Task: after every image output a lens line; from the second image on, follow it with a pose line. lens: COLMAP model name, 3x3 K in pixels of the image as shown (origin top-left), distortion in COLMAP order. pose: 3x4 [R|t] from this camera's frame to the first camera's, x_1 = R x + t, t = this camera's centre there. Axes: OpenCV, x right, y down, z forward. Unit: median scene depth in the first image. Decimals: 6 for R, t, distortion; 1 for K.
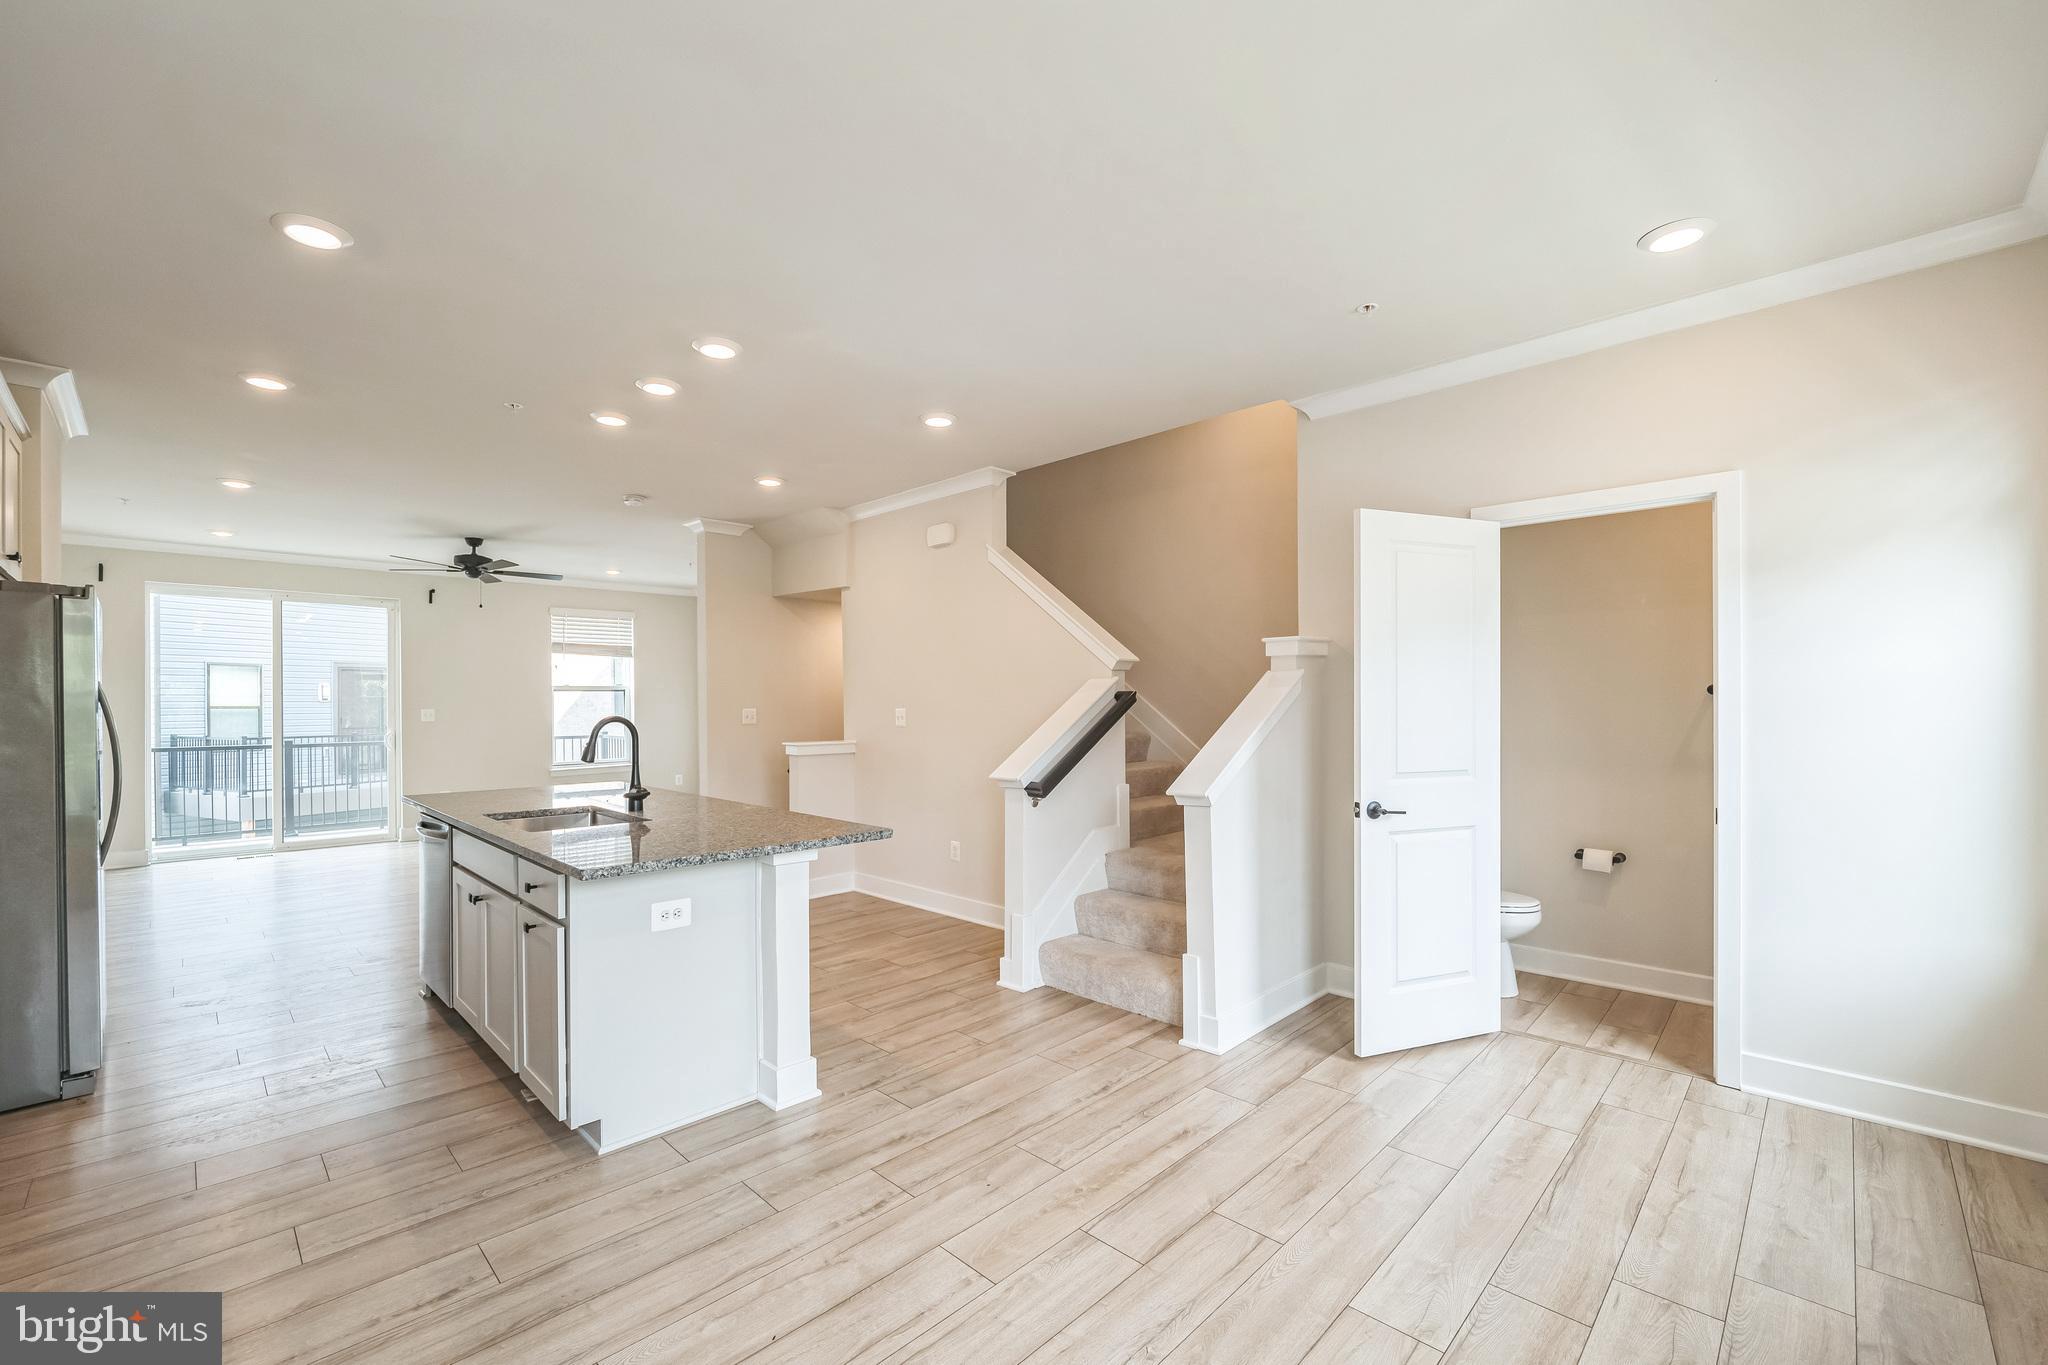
lens RADIAL K [[845.5, 0, 1018.0], [0, 845.5, 701.8], [0, 0, 1]] dist [-0.013306, 0.000159]
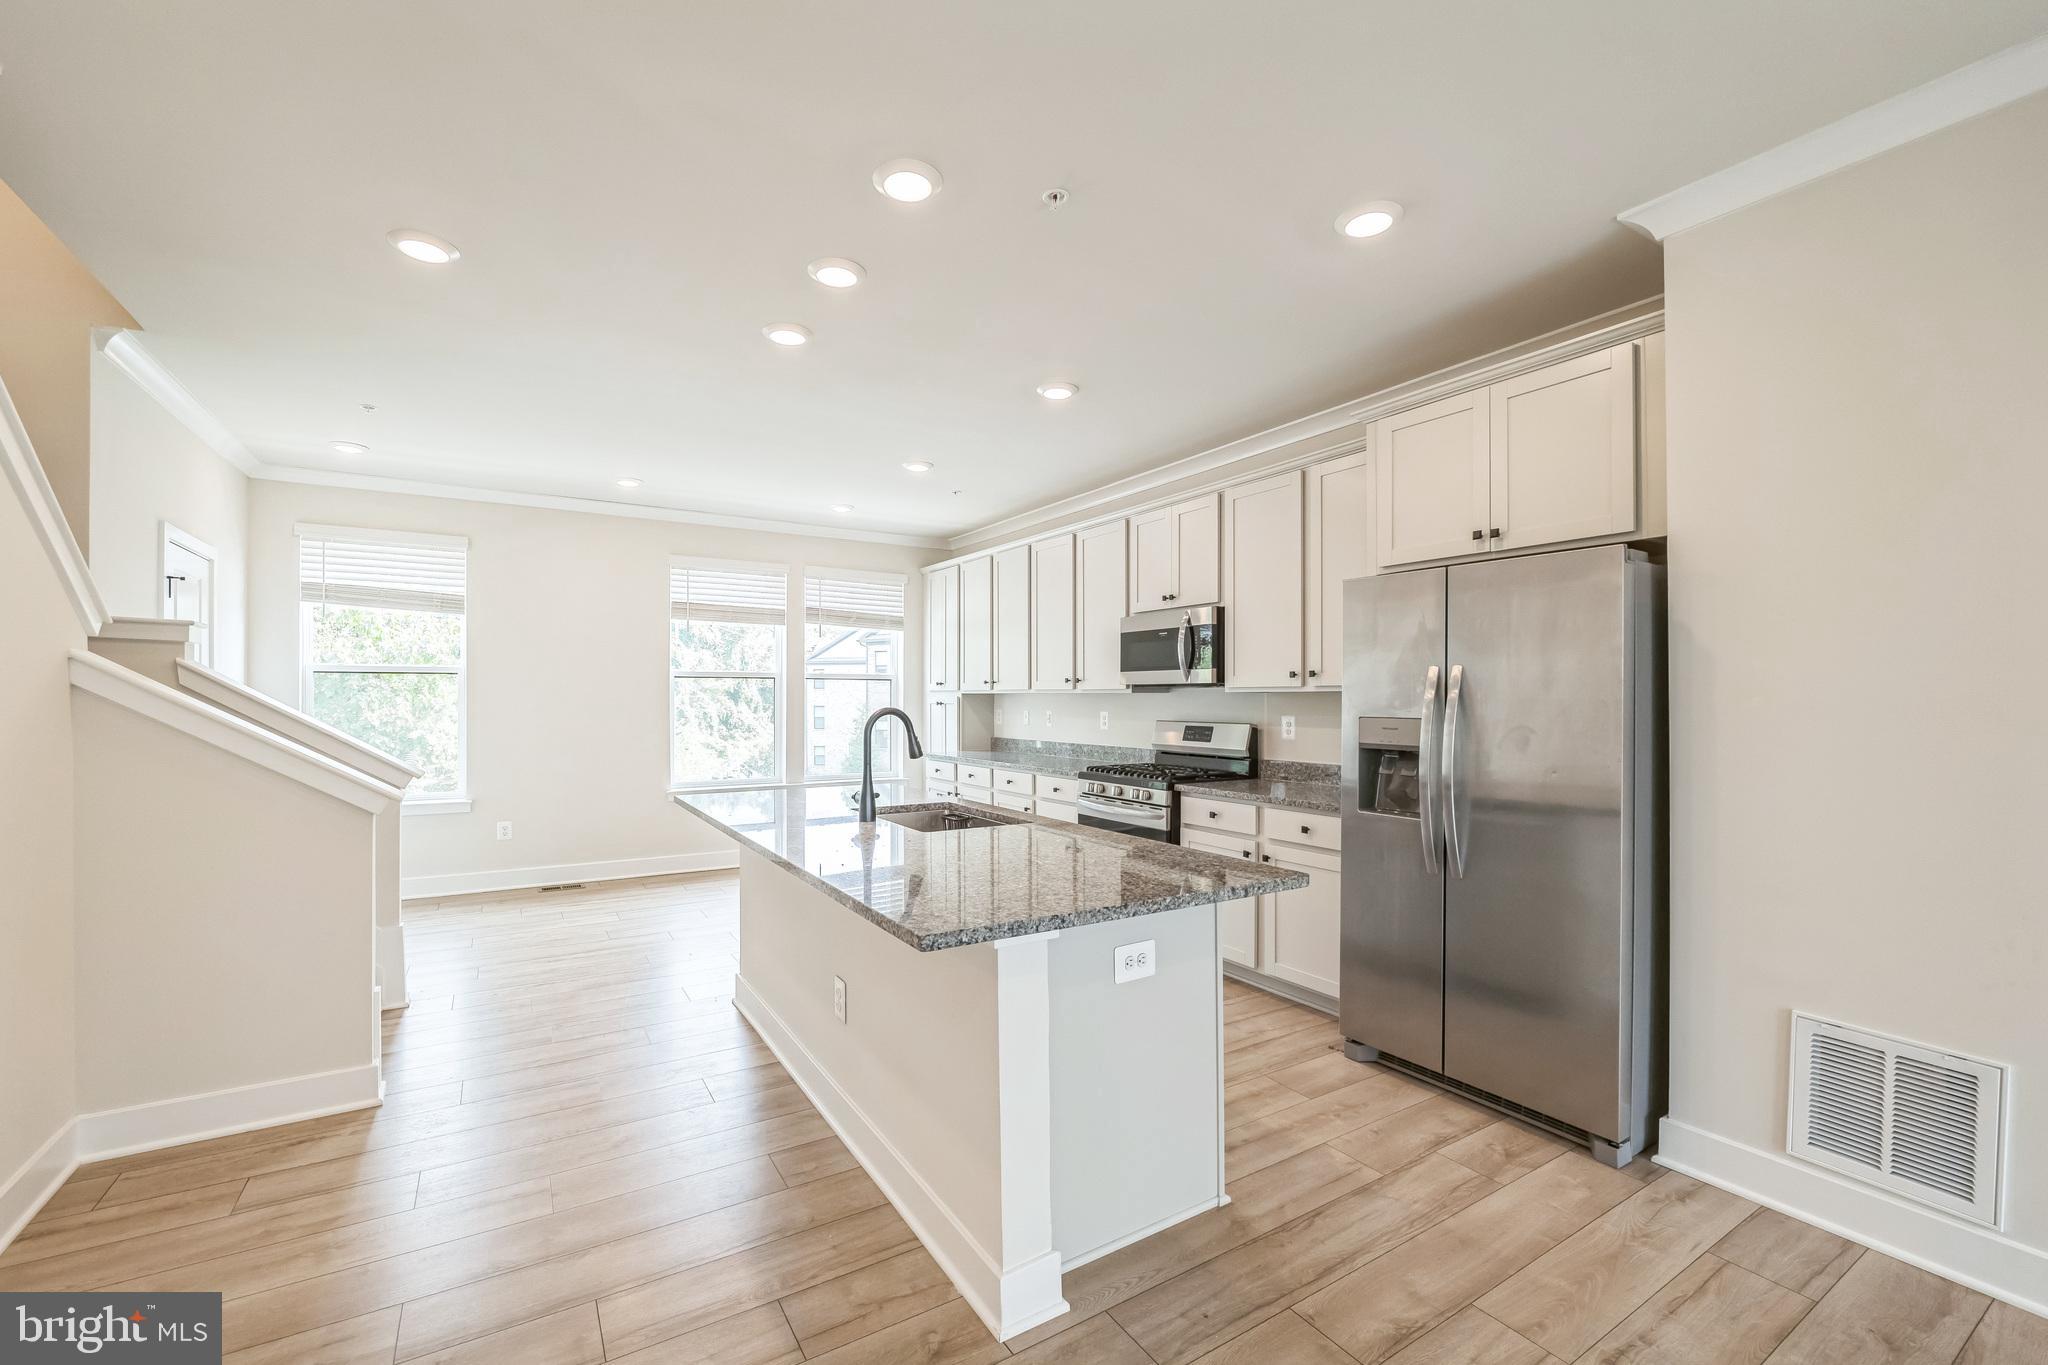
lens RADIAL K [[845.5, 0, 1018.0], [0, 845.5, 701.8], [0, 0, 1]] dist [-0.013306, 0.000159]
pose [[-0.970110, 0.003608, 0.242638, -0.438245], [0.004204, 0.999989, 0.001938, 0.005202], [-0.242629, 0.002900, -0.970115, 0.971565]]
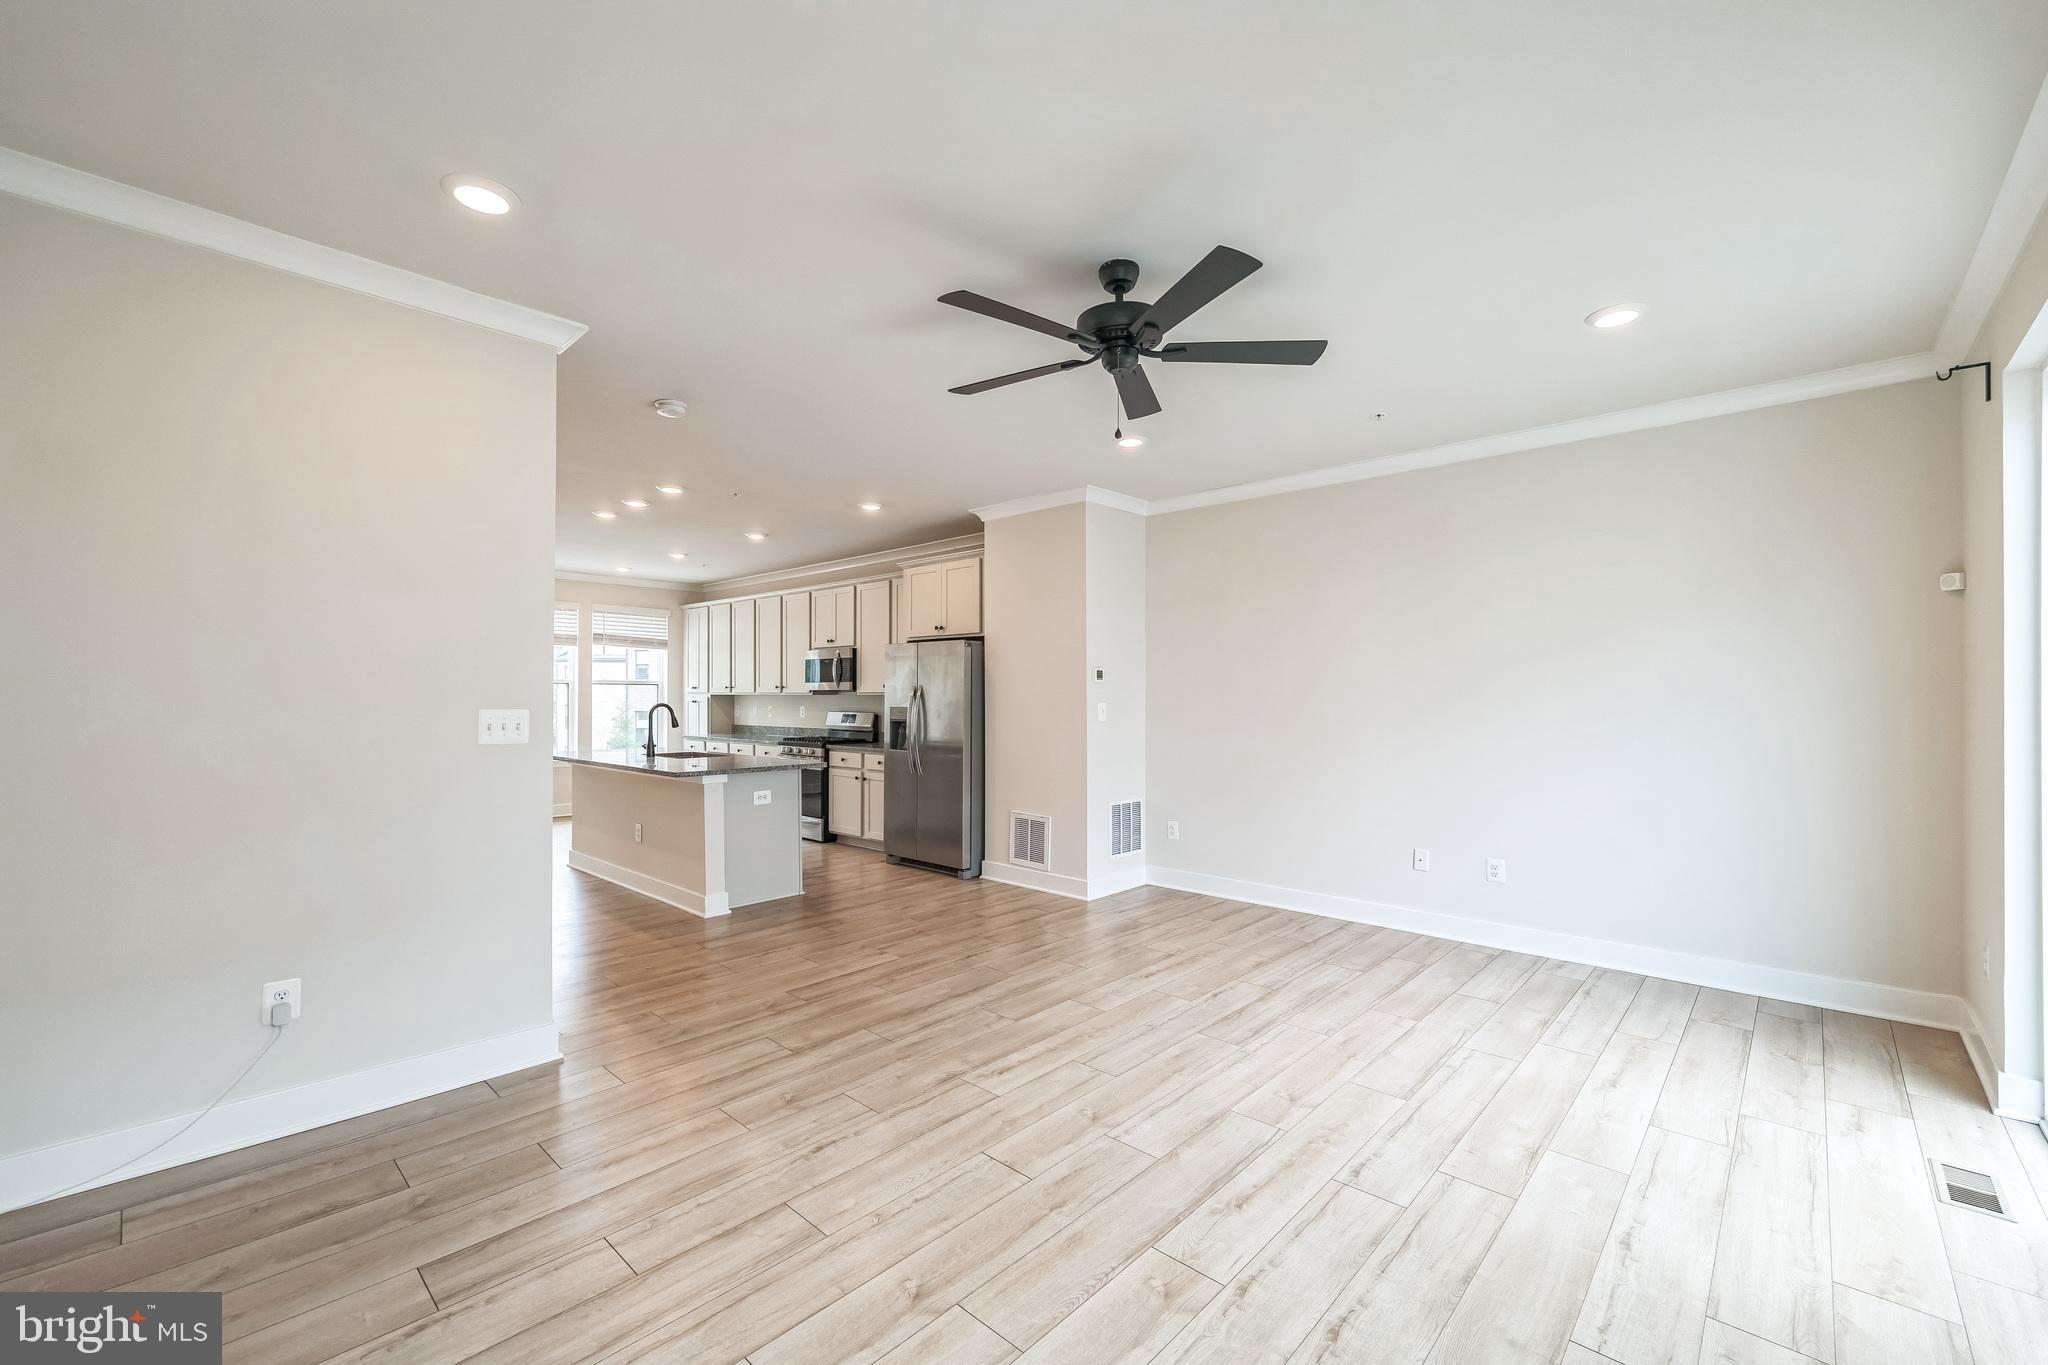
lens RADIAL K [[838.9, 0, 1019.1], [0, 838.9, 698.7], [0, 0, 1]] dist [0.001575, 0.000404]
pose [[-0.999816, 0.003509, -0.018858, -0.651950], [0.003486, 0.999993, 0.001250, 0.004031], [0.018863, 0.001184, -0.999821, 1.516791]]
